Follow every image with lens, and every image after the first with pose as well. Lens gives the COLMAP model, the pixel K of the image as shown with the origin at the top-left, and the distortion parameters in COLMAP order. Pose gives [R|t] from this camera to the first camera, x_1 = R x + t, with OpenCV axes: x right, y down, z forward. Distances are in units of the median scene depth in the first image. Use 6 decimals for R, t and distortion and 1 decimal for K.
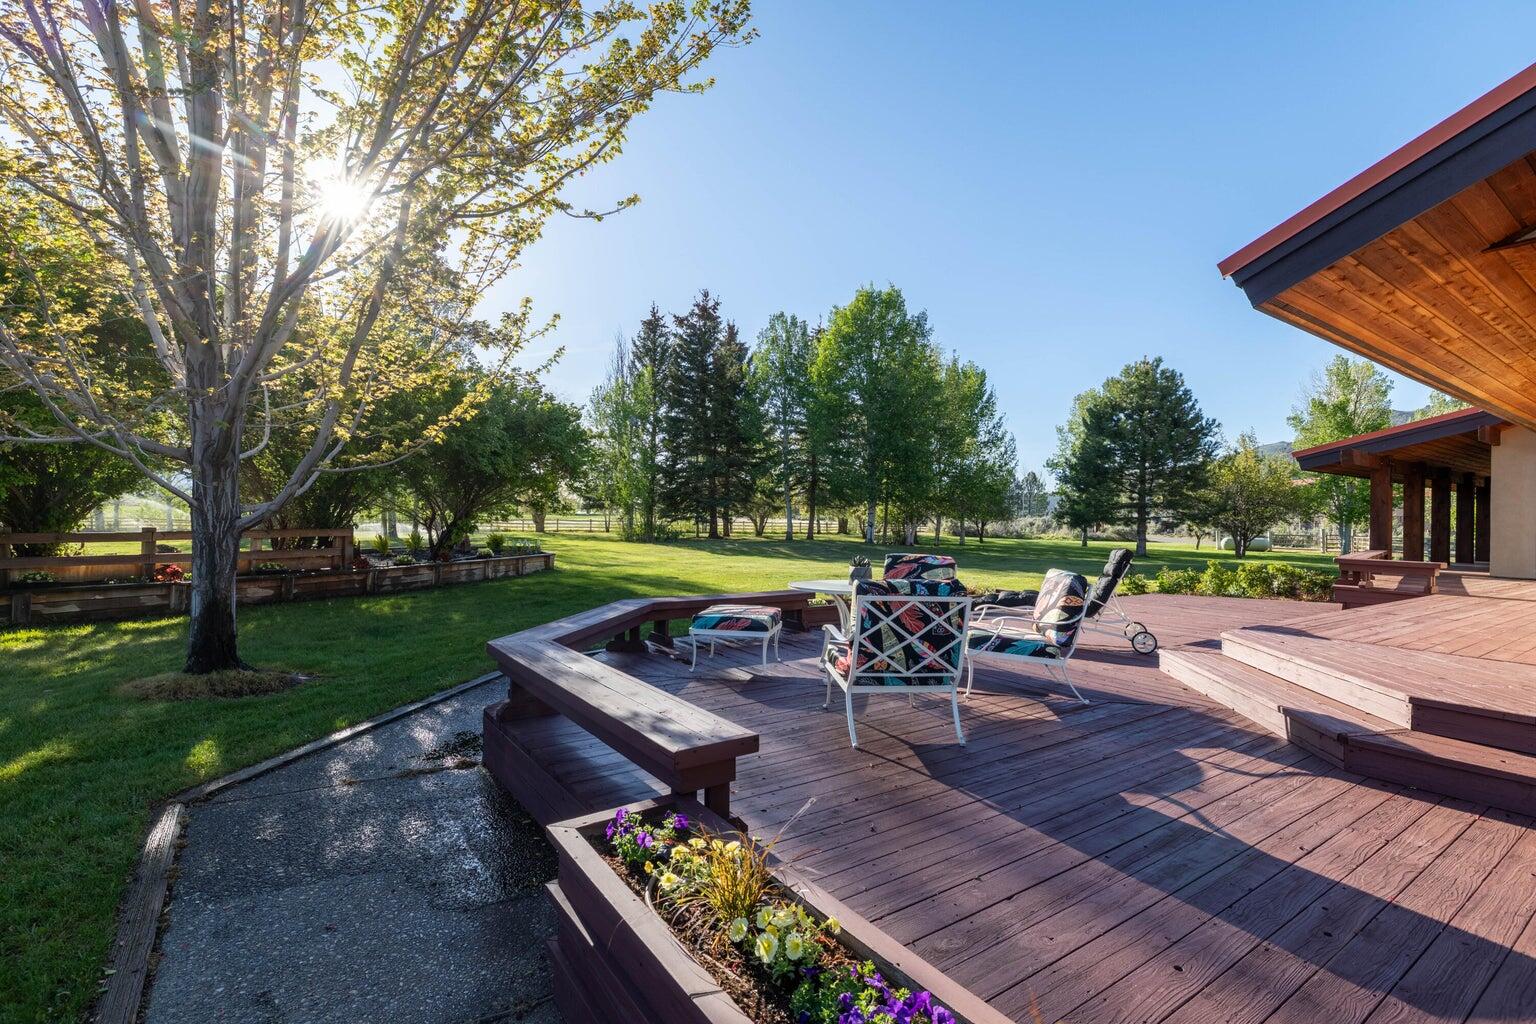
lens RADIAL K [[716.9, 0, 768.0], [0, 716.9, 512.0], [0, 0, 1]] dist [-0.000800, 0.000036]
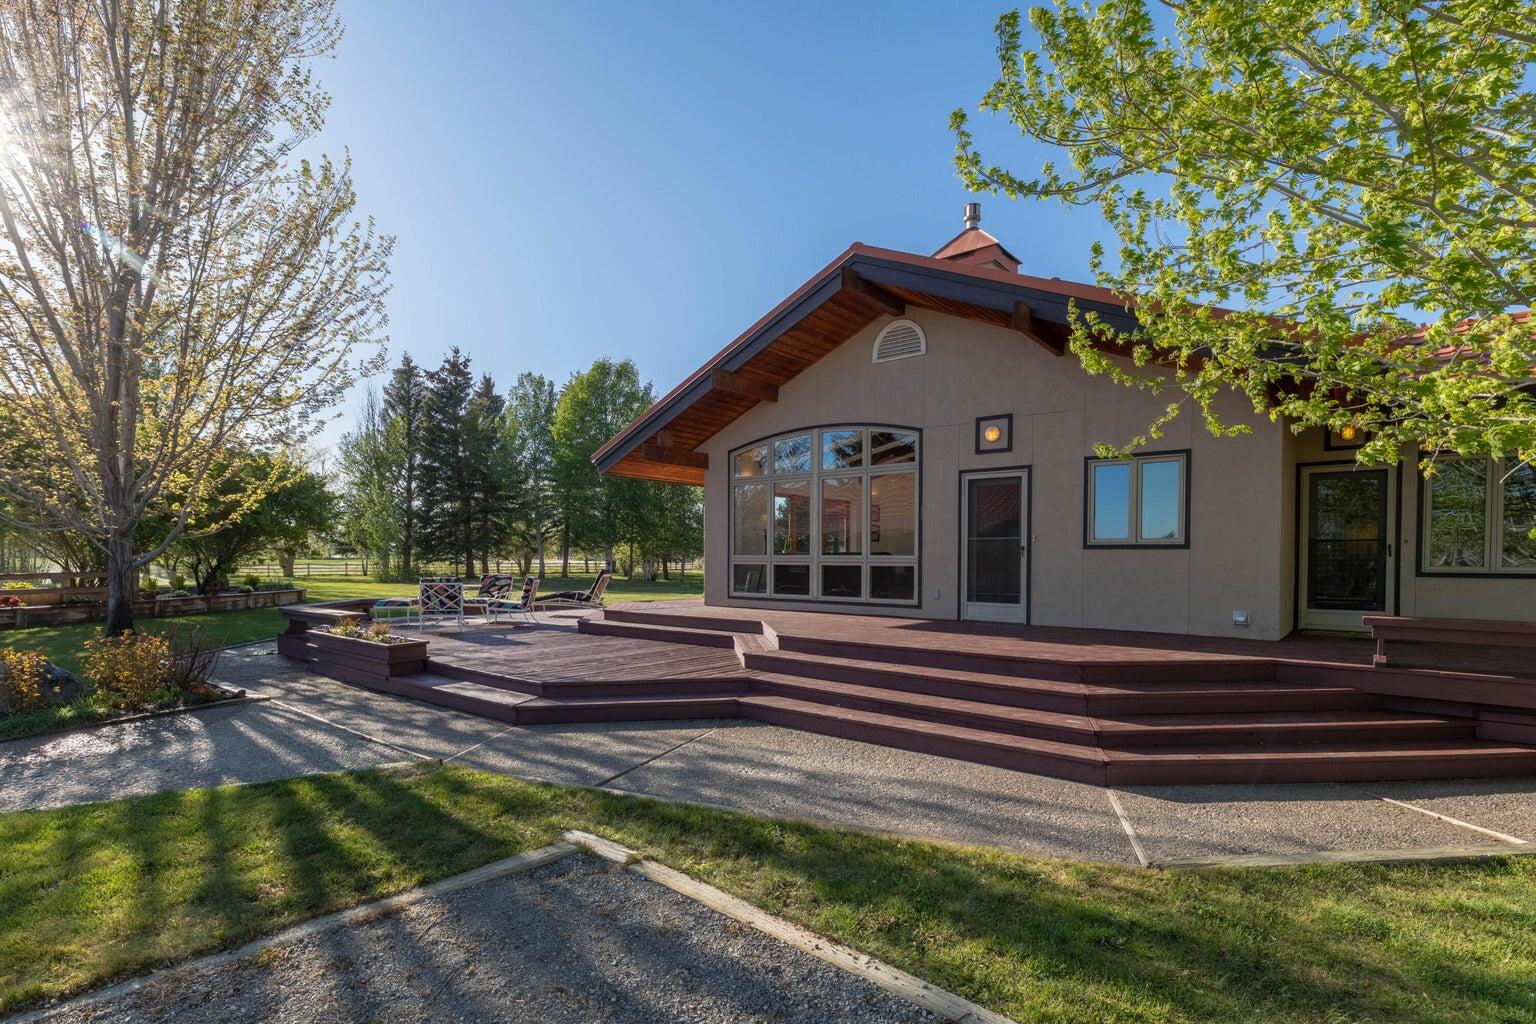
lens RADIAL K [[762.5, 0, 766.5], [0, 762.5, 574.1], [0, 0, 1]] dist [0.001245, -0.000181]
pose [[0.967524, -0.021023, 0.251903, 0.069233], [0.013535, 0.999414, 0.031425, -0.000074], [-0.252416, -0.026995, 0.967242, -0.233960]]
